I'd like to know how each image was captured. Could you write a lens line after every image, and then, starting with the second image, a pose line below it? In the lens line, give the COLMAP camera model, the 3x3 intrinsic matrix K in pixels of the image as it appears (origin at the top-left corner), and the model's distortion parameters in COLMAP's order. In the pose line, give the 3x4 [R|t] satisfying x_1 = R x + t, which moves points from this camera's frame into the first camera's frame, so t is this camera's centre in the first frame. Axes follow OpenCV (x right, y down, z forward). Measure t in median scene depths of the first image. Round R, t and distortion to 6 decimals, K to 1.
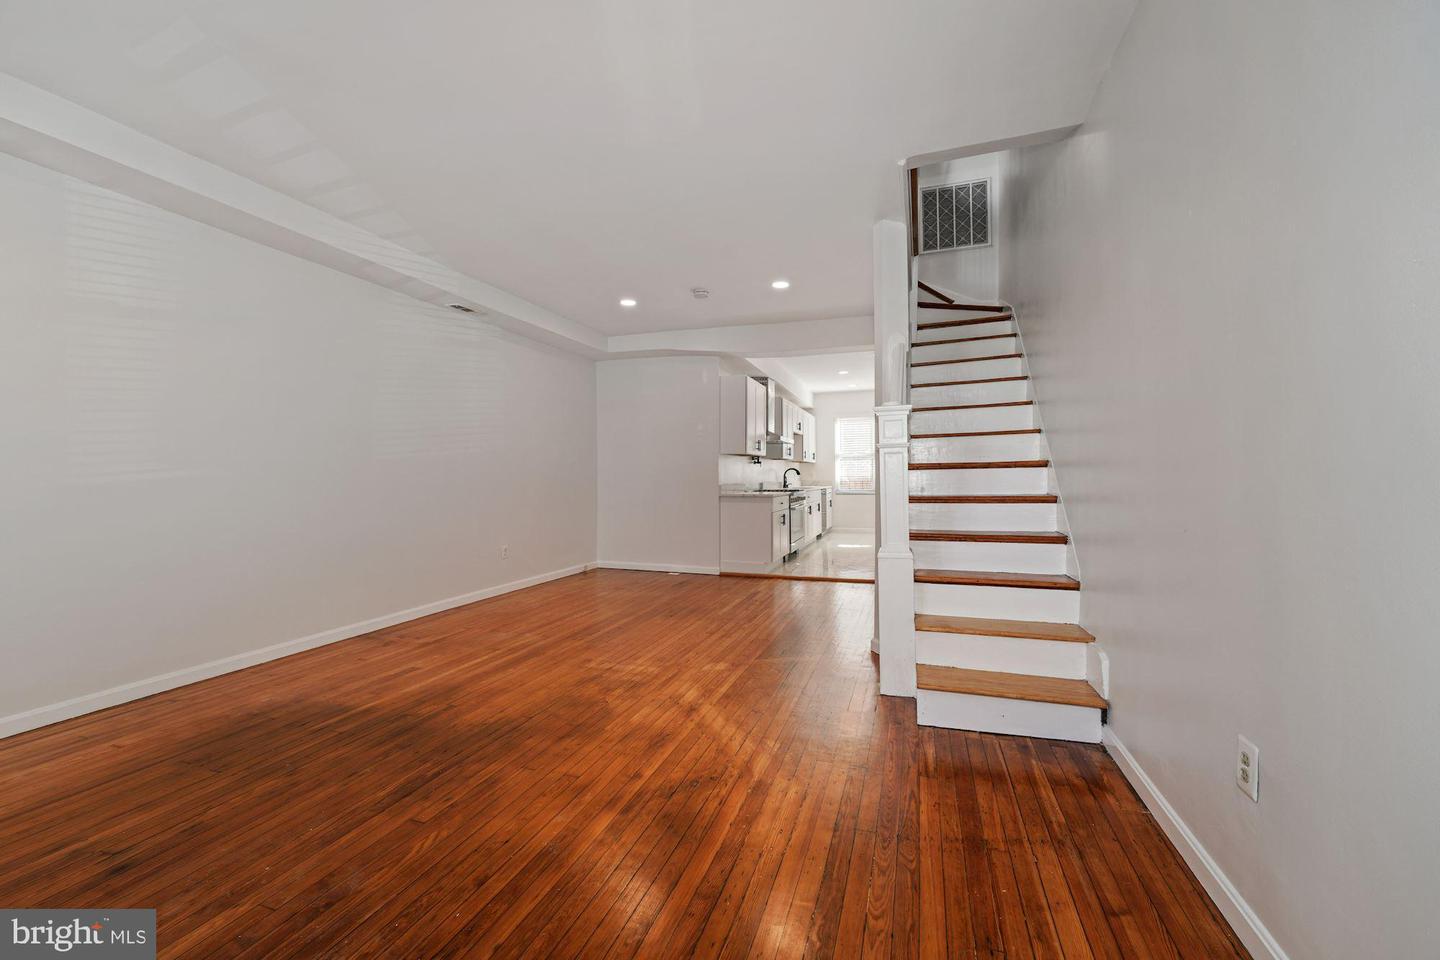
lens RADIAL K [[577.3, 0, 730.4], [0, 577.3, 476.1], [0, 0, 1]] dist [-0.000766, 0.000140]
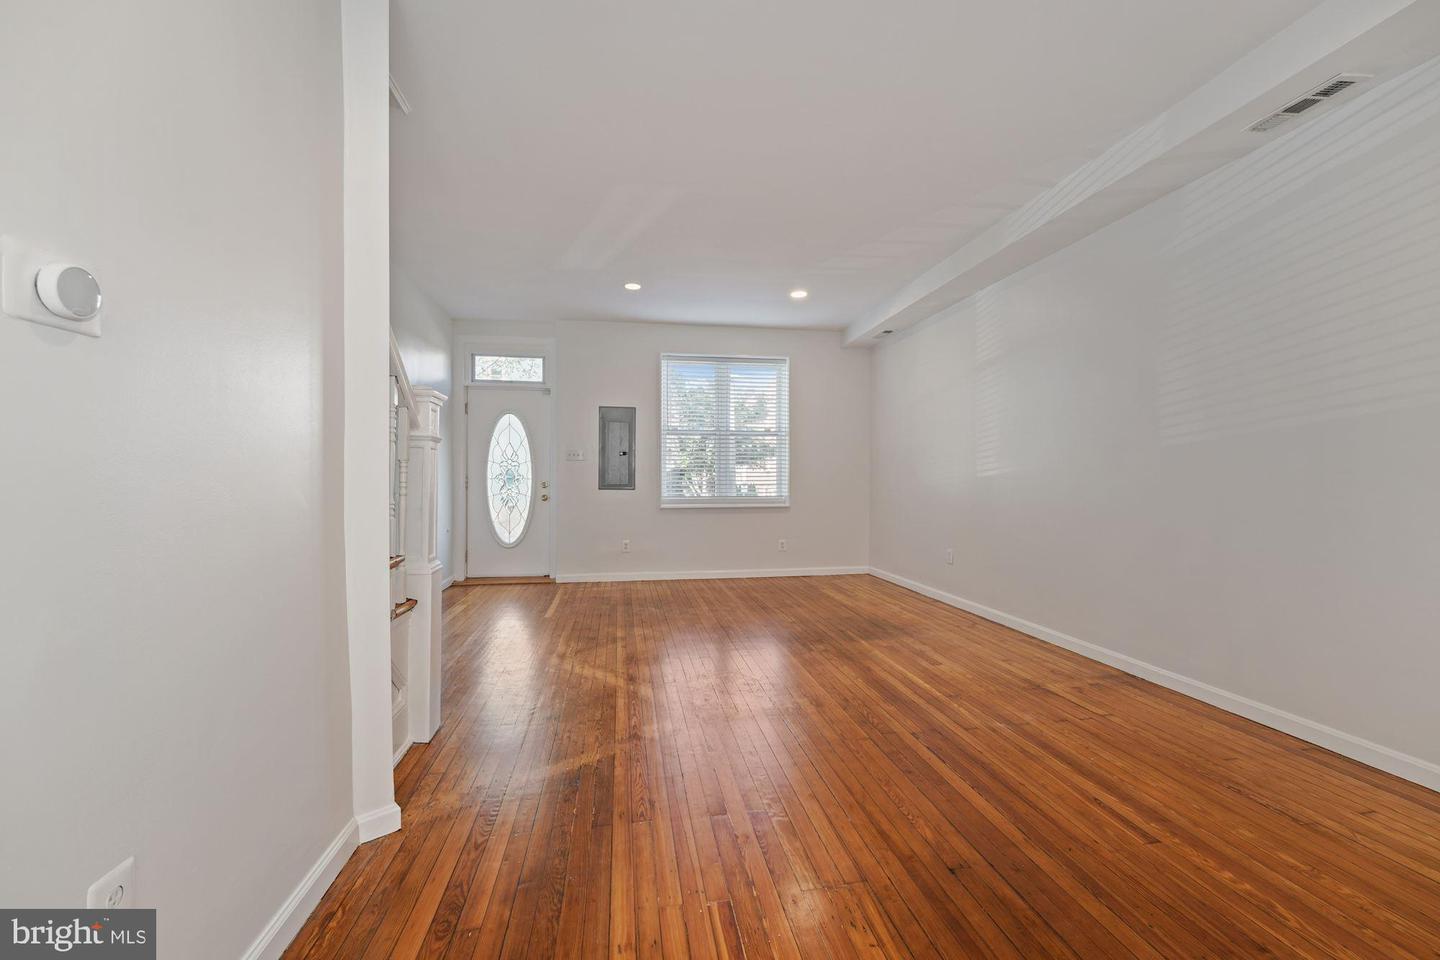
lens RADIAL K [[583.4, 0, 717.0], [0, 583.4, 483.1], [0, 0, 1]] dist [0.000272, 0.000044]
pose [[-0.886123, 0.012976, -0.463269, 0.296753], [0.007515, 0.999879, 0.013631, 0.003827], [0.463390, 0.008597, -0.886113, 1.996930]]
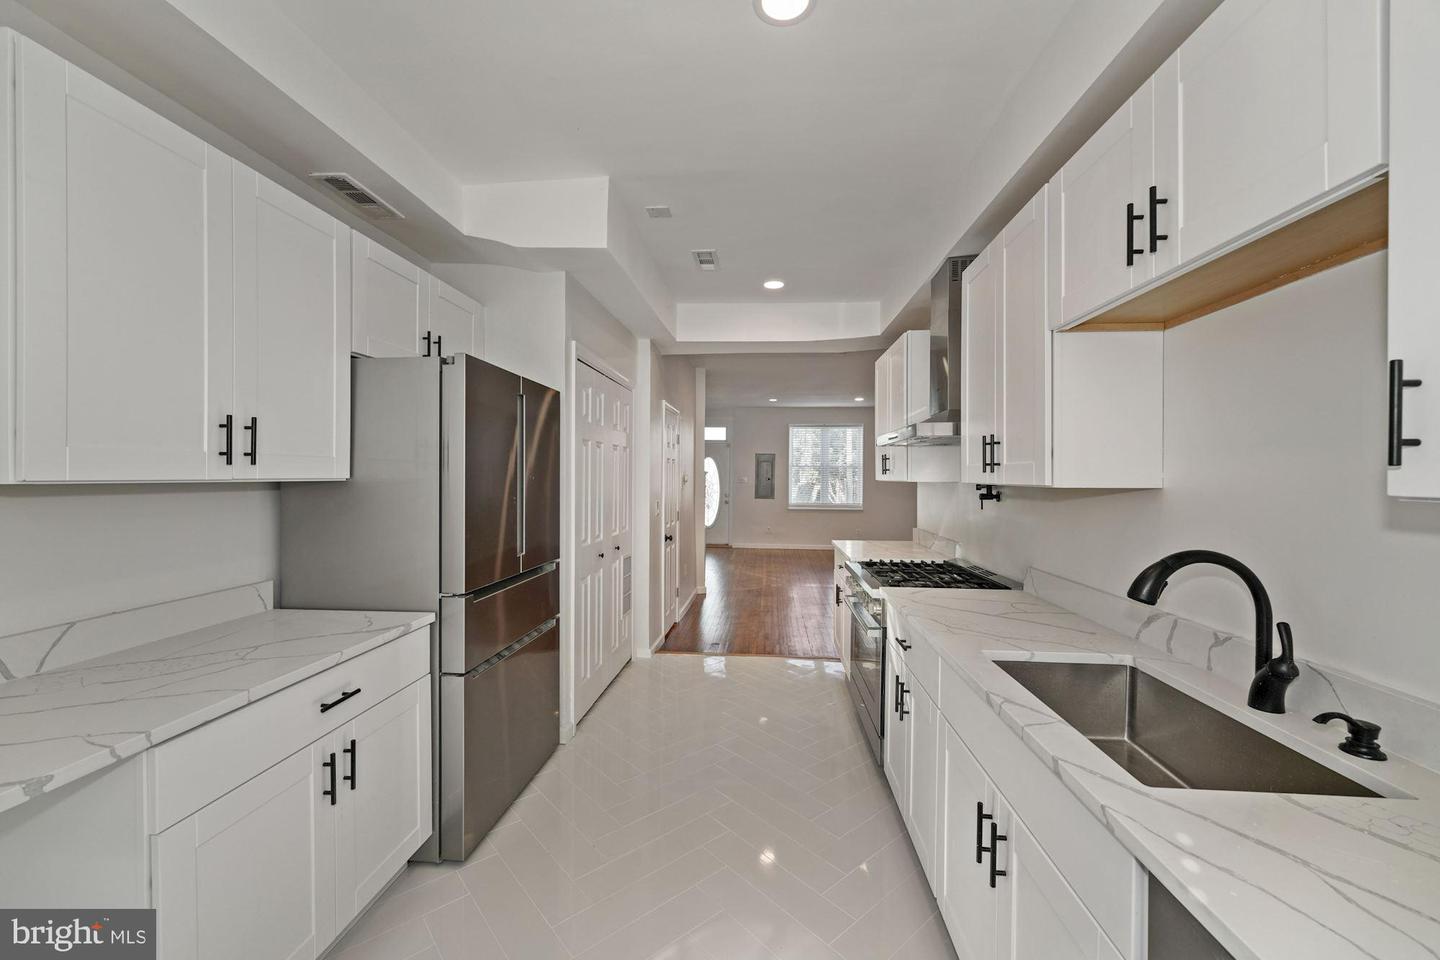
lens RADIAL K [[576.2, 0, 720.4], [0, 576.2, 475.9], [0, 0, 1]] dist [-0.000665, -0.000077]
pose [[-0.973777, 0.002854, -0.227486, 0.802345], [0.001727, 0.999985, 0.005154, -0.118726], [0.227497, 0.004626, -0.973768, 3.633646]]
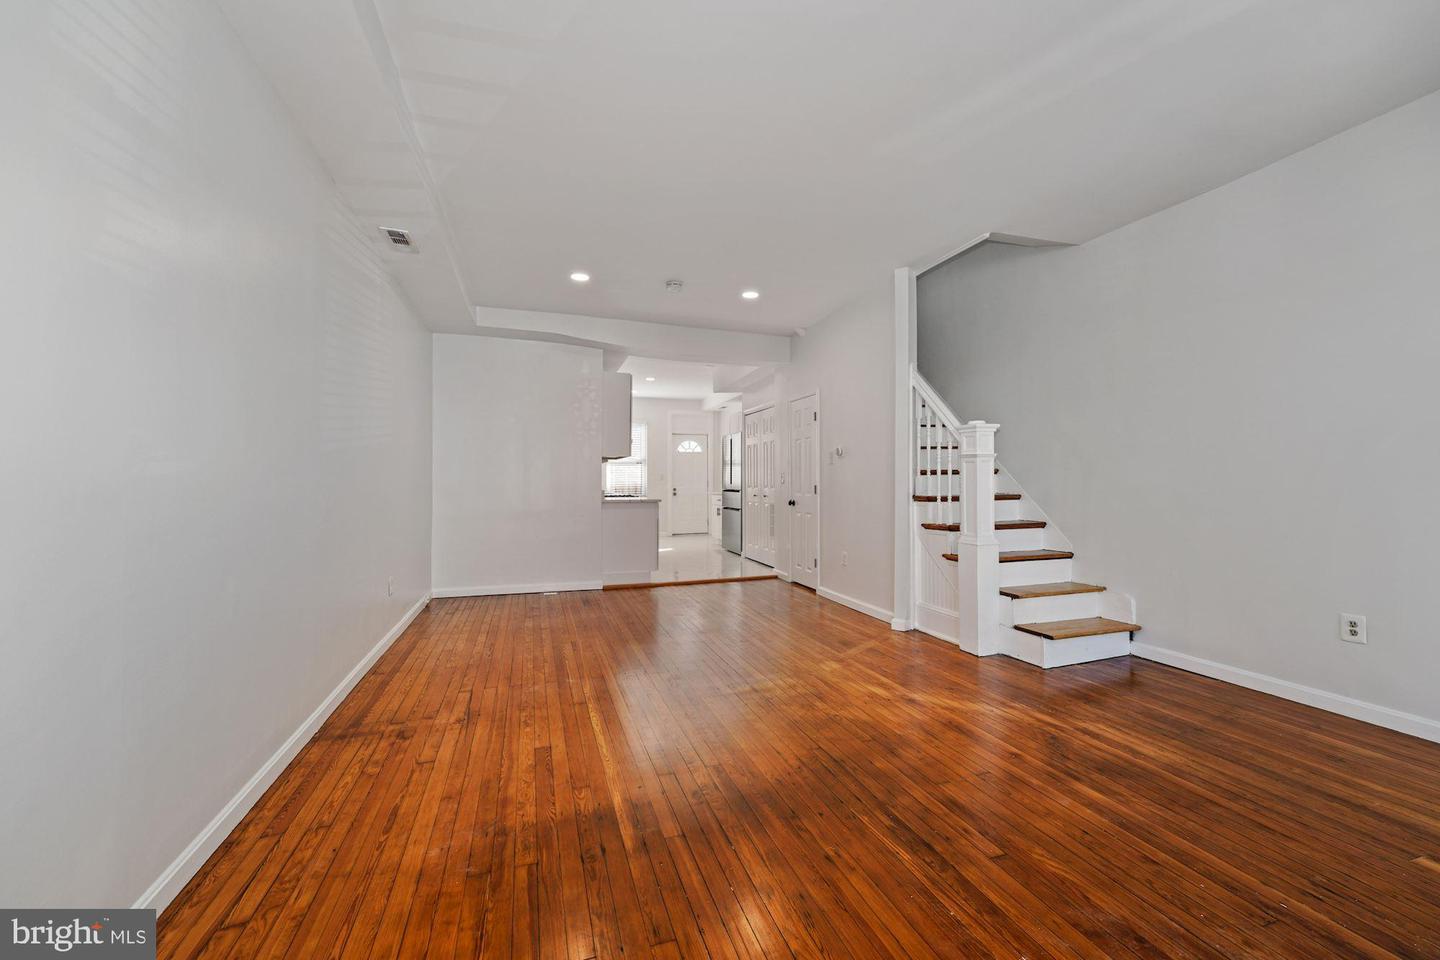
lens RADIAL K [[577.3, 0, 730.4], [0, 577.3, 476.1], [0, 0, 1]] dist [-0.000766, 0.000140]
pose [[0.795925, 0.007849, 0.605345, -0.924154], [-0.000404, 0.999923, -0.012435, 0.008682], [-0.605395, 0.009652, 0.795866, 0.341499]]
